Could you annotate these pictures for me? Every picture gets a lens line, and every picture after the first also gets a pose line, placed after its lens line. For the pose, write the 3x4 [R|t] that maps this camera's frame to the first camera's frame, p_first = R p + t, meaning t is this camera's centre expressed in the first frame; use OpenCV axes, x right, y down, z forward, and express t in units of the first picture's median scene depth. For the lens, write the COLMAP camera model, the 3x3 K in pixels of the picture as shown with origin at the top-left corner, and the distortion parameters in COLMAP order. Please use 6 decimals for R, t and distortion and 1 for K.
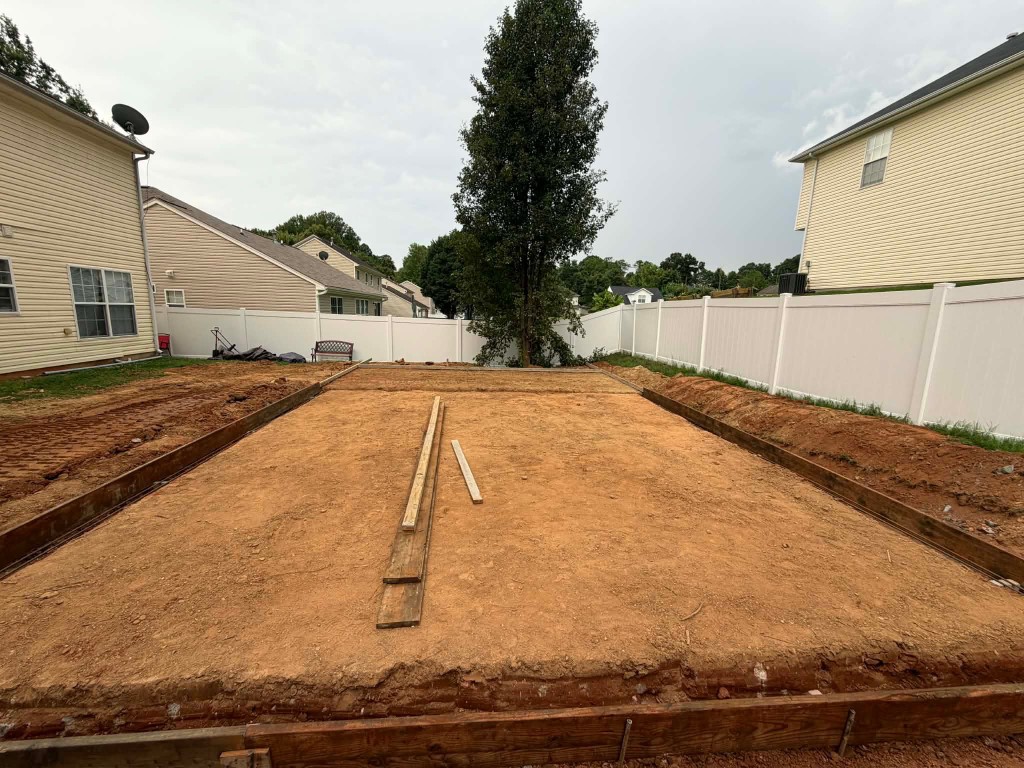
lens RADIAL K [[413.2, 0, 512.0], [0, 413.2, 384.0], [0, 0, 1]] dist [-0.001361, -0.000138]
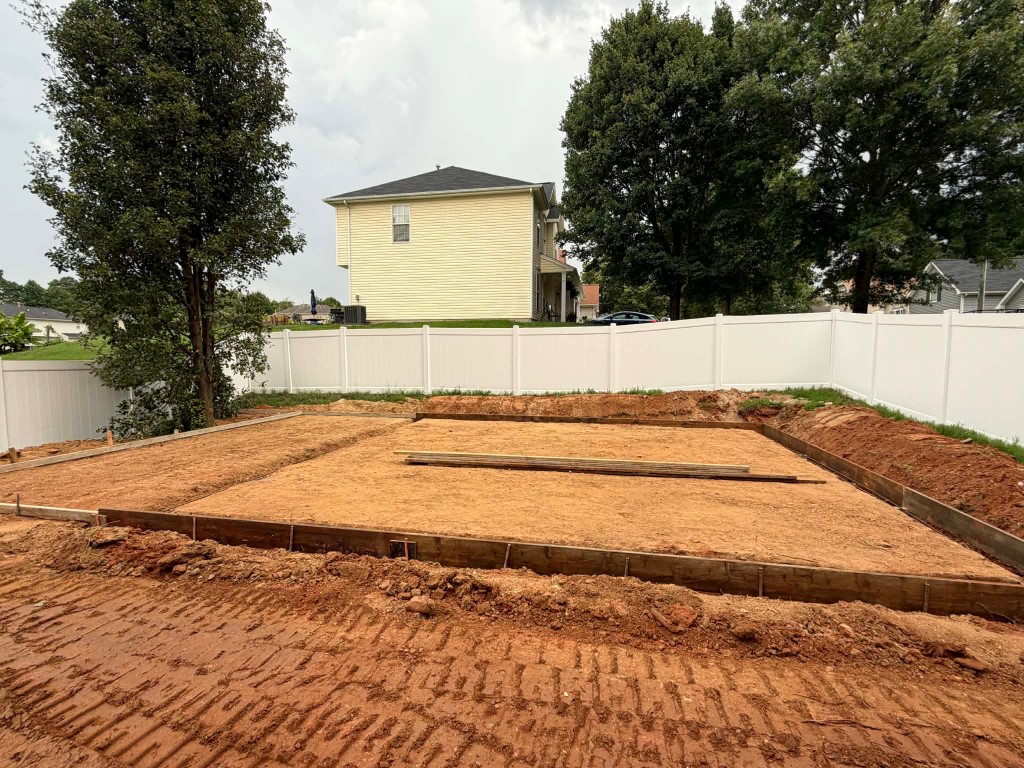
lens RADIAL K [[487.1, 0, 512.0], [0, 487.1, 384.0], [0, 0, 1]] dist [0.017268, 0.000087]
pose [[0.298169, -0.098173, 0.949451, -0.676728], [0.180683, 0.982518, 0.044849, -0.067441], [-0.937256, 0.158177, 0.310695, 0.357401]]
